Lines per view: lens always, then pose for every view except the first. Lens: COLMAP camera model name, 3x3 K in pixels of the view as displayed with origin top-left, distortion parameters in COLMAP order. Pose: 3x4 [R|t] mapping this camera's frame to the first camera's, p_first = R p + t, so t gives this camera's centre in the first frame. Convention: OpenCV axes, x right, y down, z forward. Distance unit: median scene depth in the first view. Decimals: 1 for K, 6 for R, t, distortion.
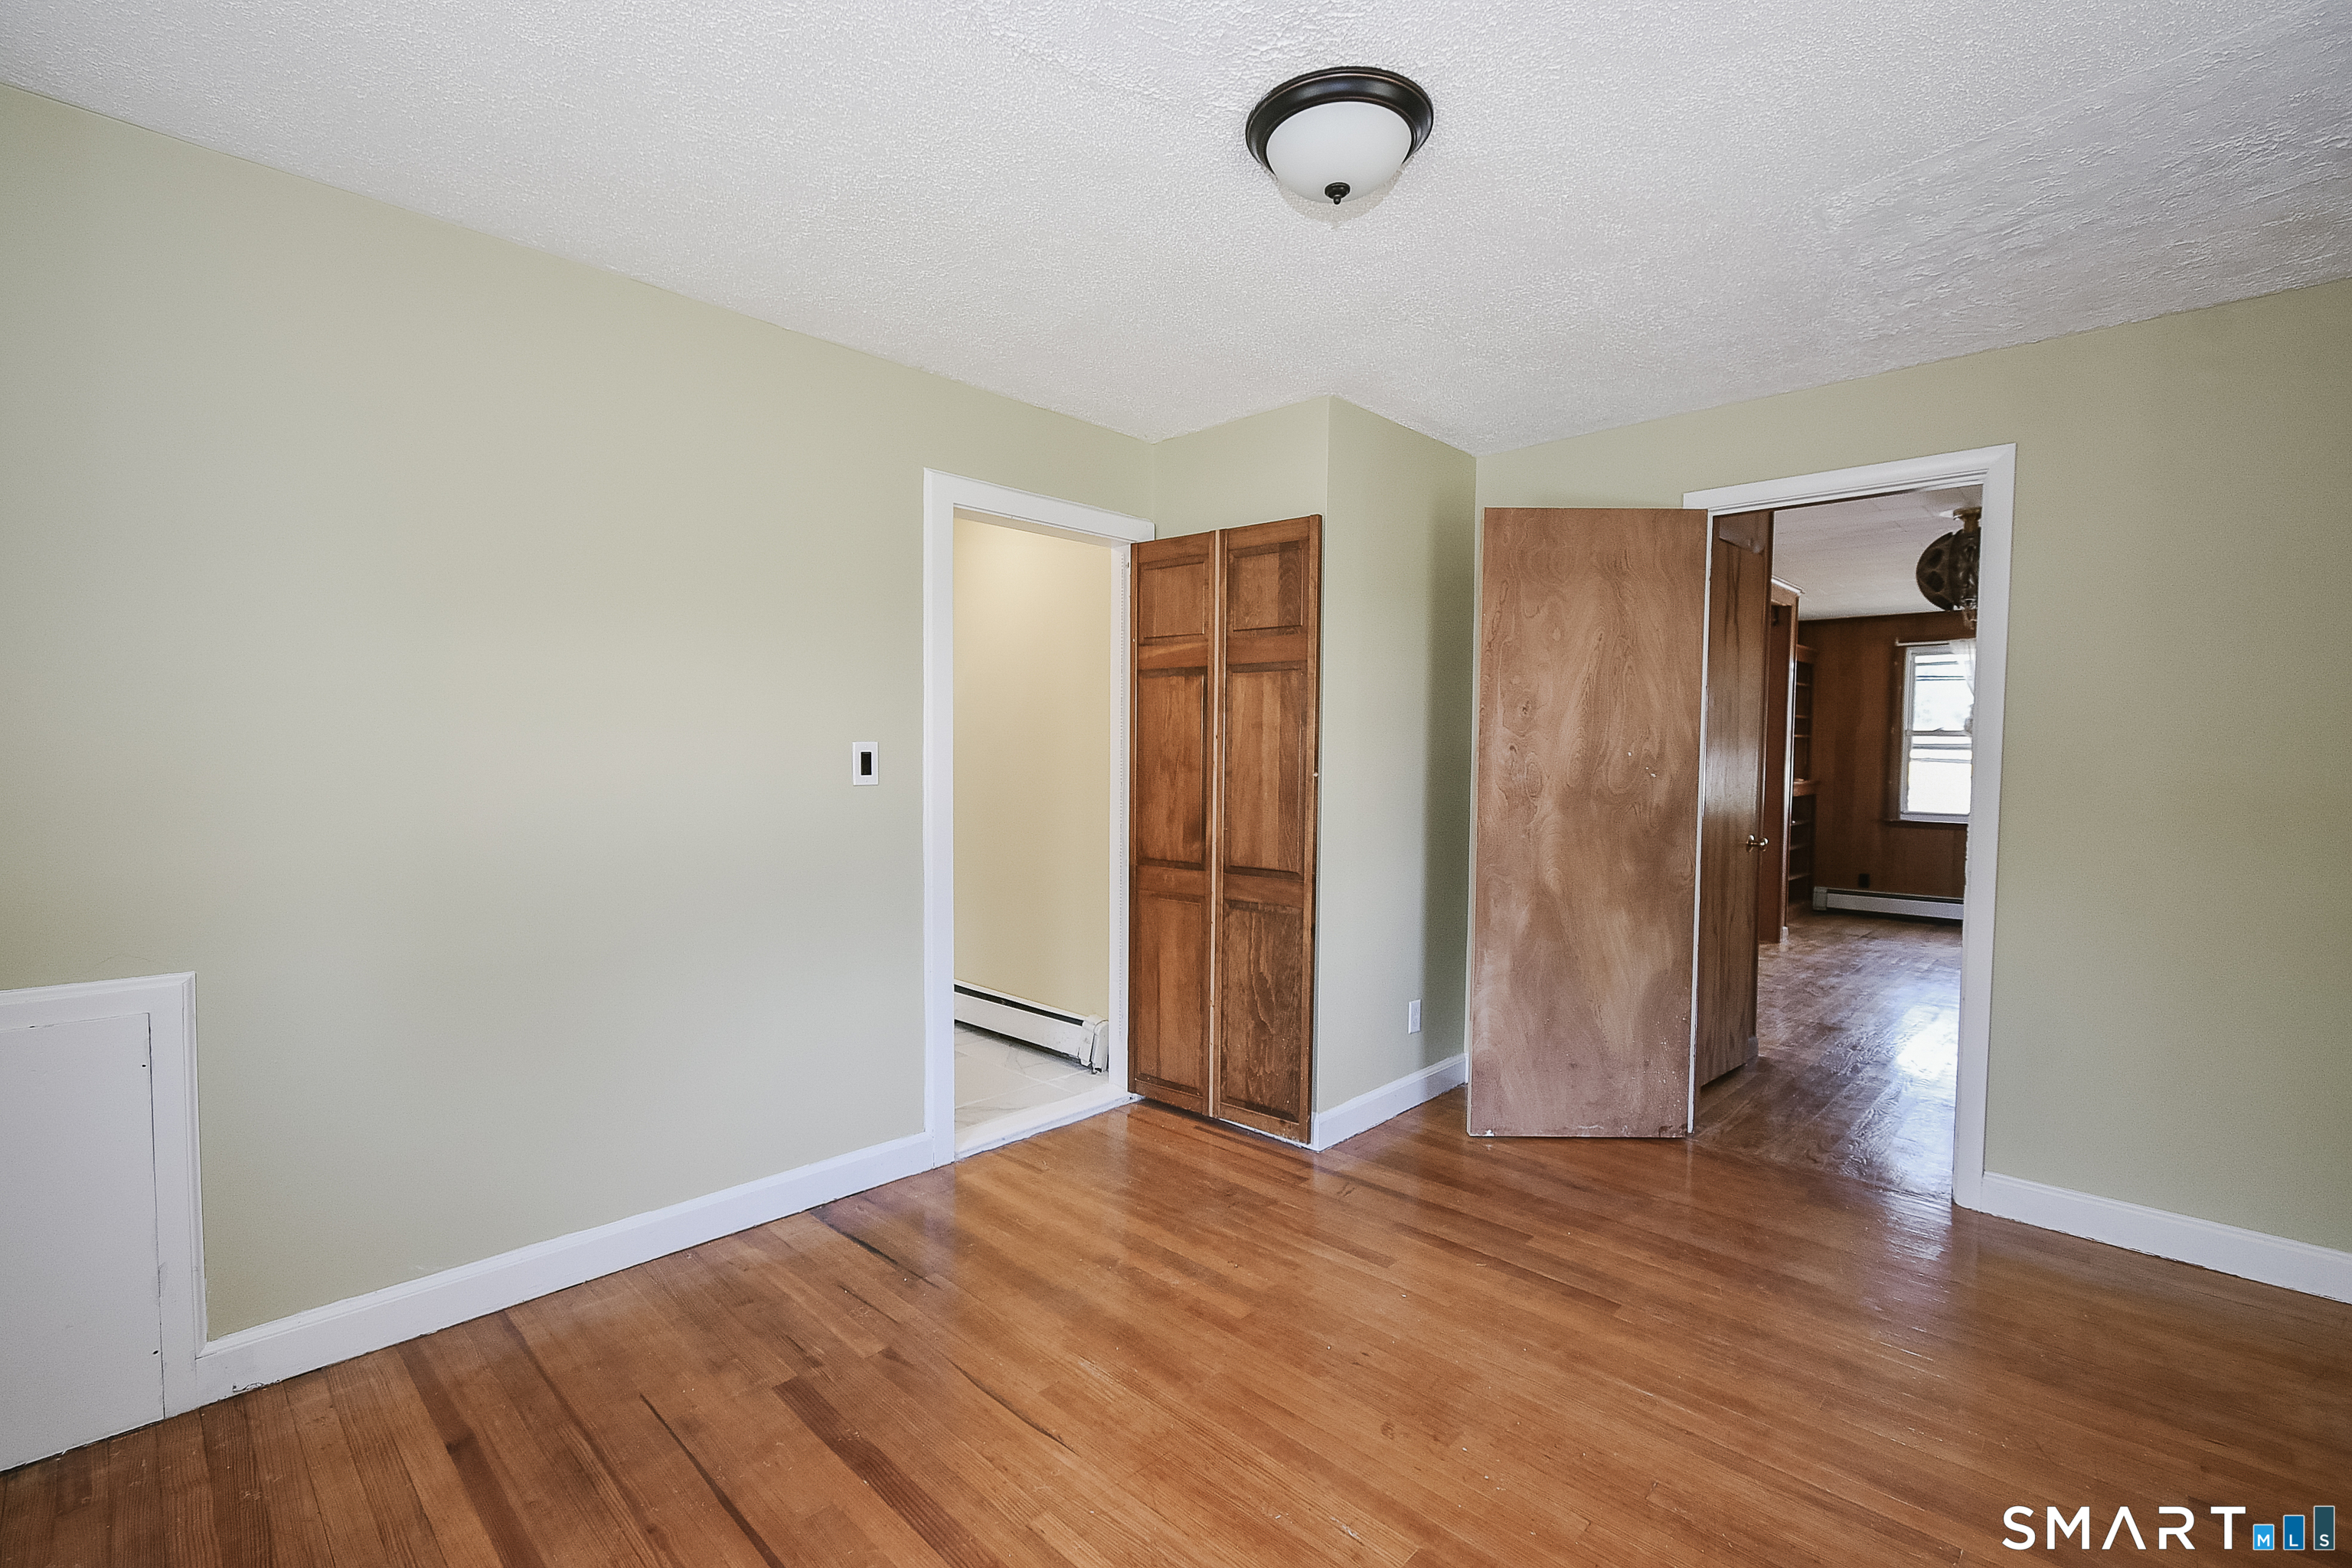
lens RADIAL K [[1027.2, 0, 1173.2], [0, 1027.2, 792.1], [0, 0, 1]] dist [0.011056, -0.000482]
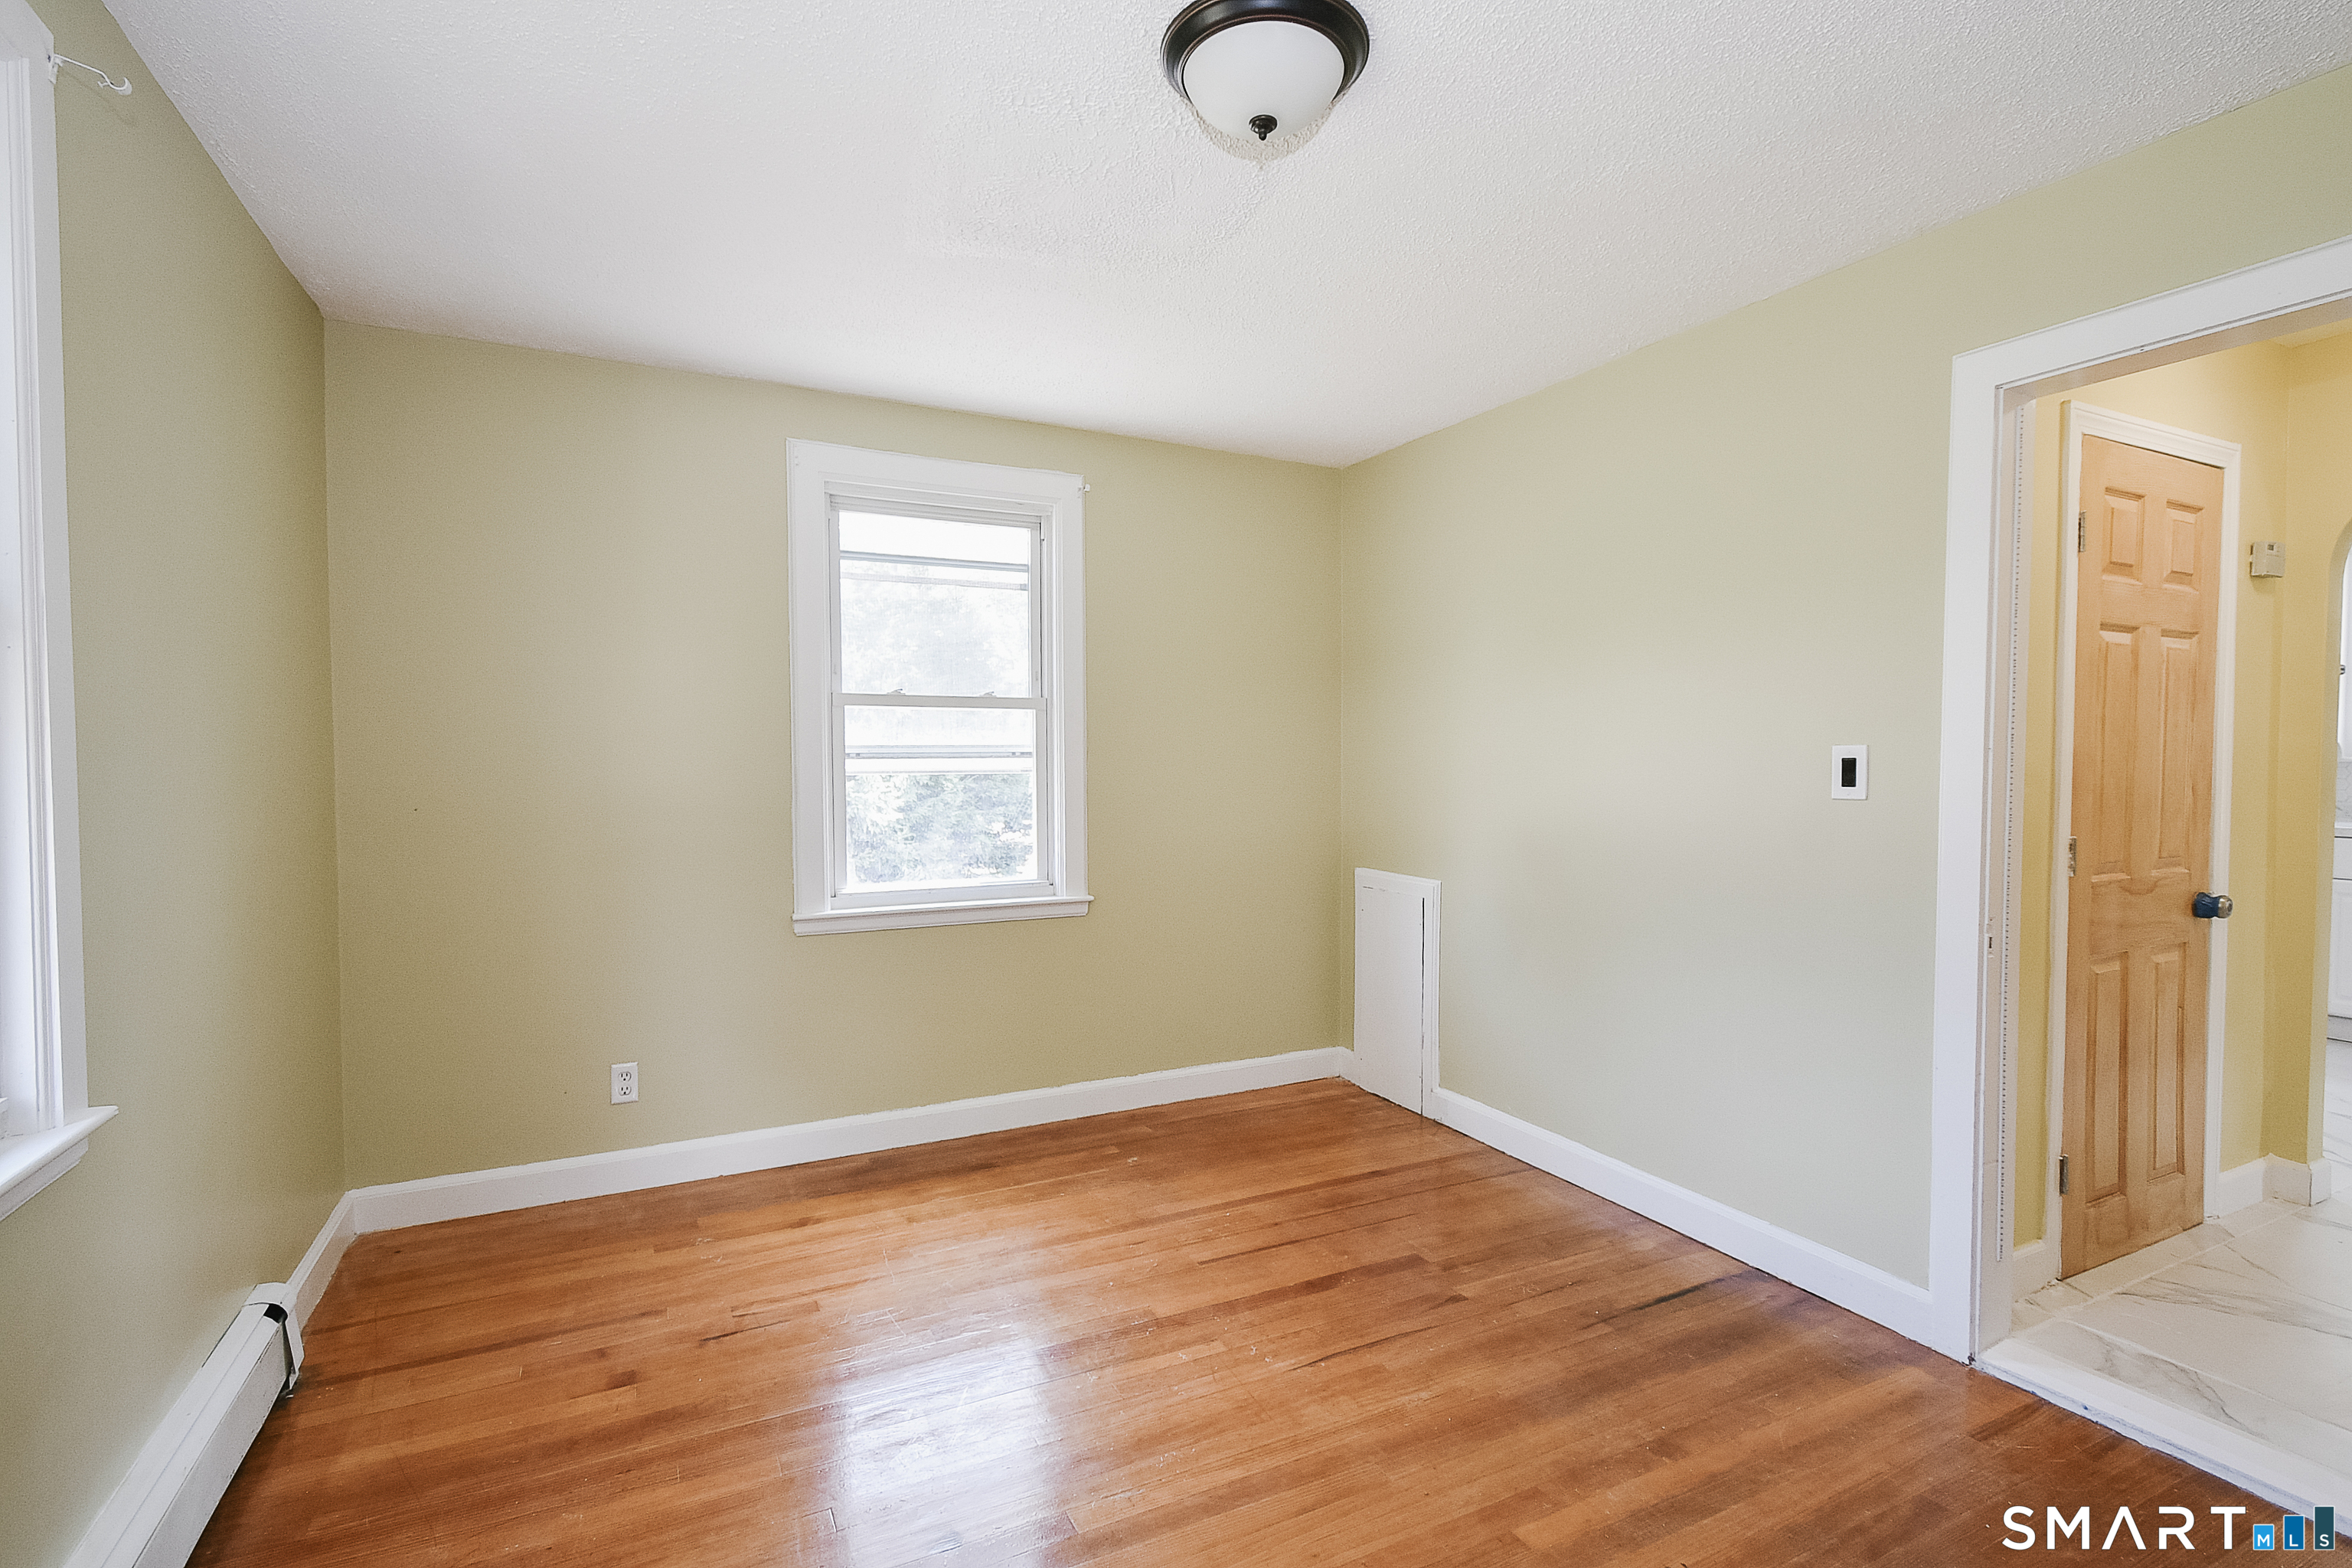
lens RADIAL K [[1063.9, 0, 1171.3], [0, 1063.9, 790.9], [0, 0, 1]] dist [0.008909, -0.000764]
pose [[-0.324673, 0.017730, -0.945660, 0.846314], [-0.041430, 0.998598, 0.032947, -0.024203], [0.944918, 0.049876, -0.323484, 0.990533]]
